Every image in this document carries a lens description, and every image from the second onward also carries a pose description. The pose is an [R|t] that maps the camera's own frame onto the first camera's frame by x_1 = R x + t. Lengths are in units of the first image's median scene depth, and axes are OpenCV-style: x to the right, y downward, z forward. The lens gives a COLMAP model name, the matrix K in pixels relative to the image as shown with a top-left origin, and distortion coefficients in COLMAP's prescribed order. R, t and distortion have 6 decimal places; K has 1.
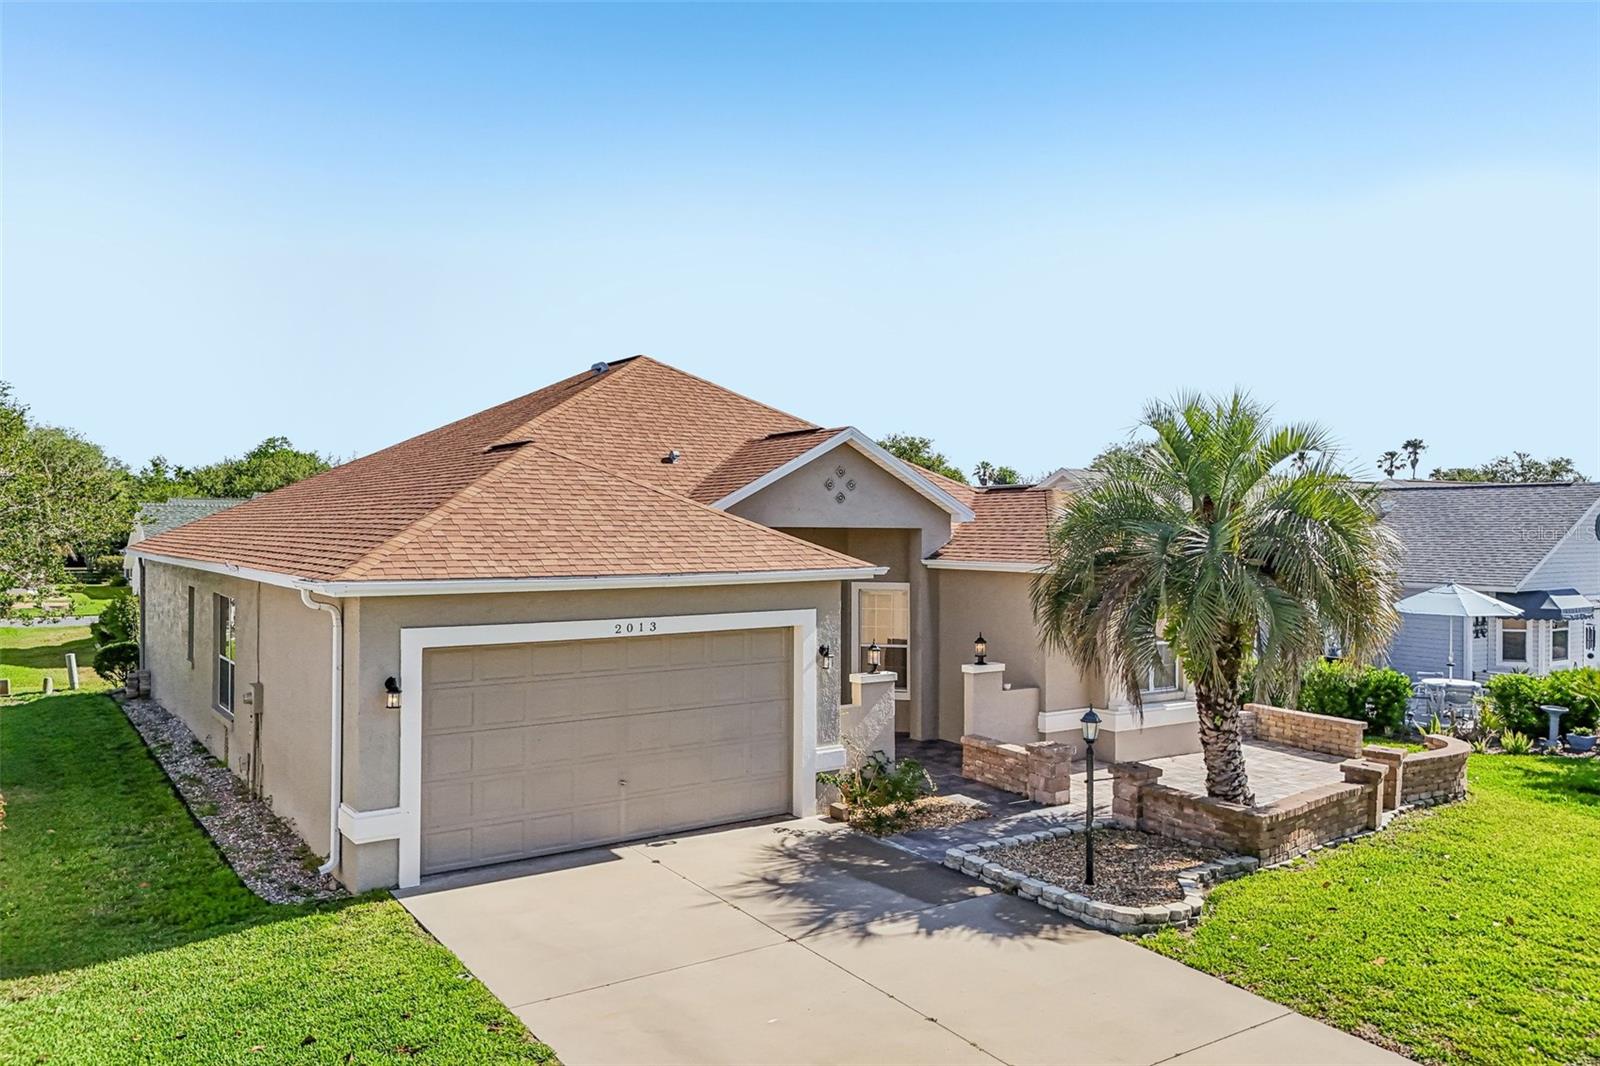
lens RADIAL K [[1180.5, 0, 800.0], [0, 1180.5, 533.0], [0, 0, 1]] dist [0.065124, -0.063367]
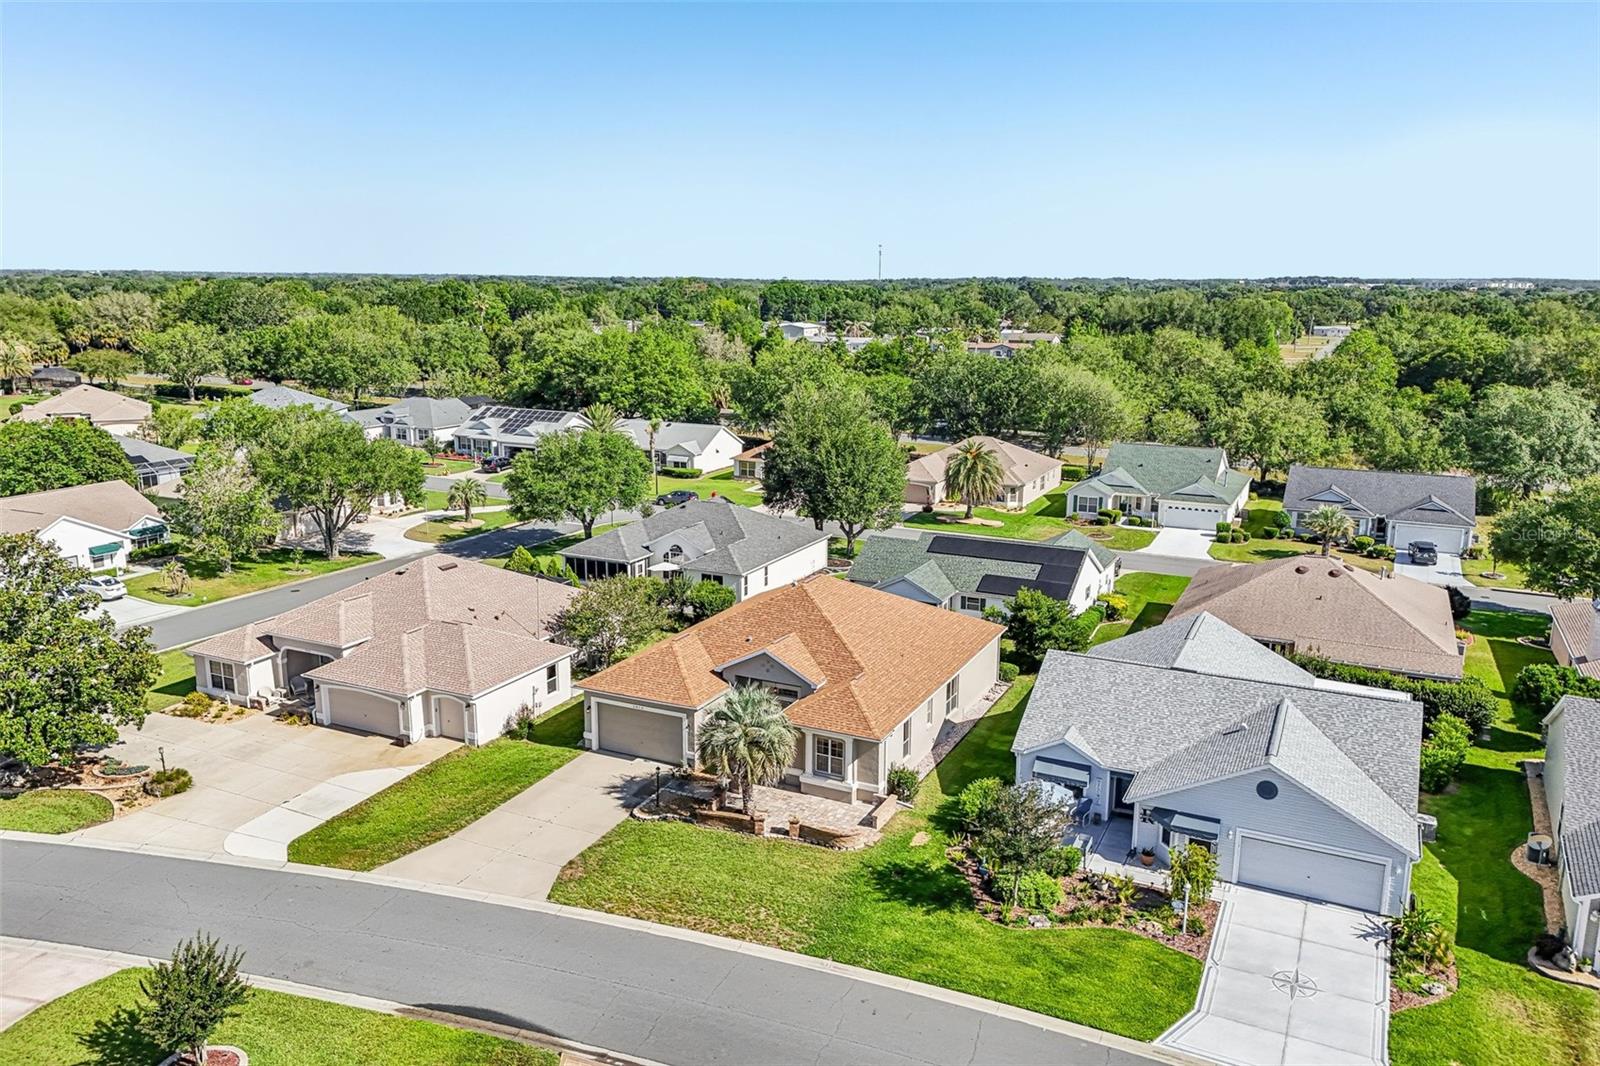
lens RADIAL K [[1171.7, 0, 800.0], [0, 1171.7, 533.0], [0, 0, 1]] dist [0.093429, -0.106360]
pose [[0.486222, 0.182822, -0.854497, 3.423256], [-0.005531, 0.978493, 0.206204, -1.322041], [0.873818, -0.095535, 0.476776, -0.356000]]
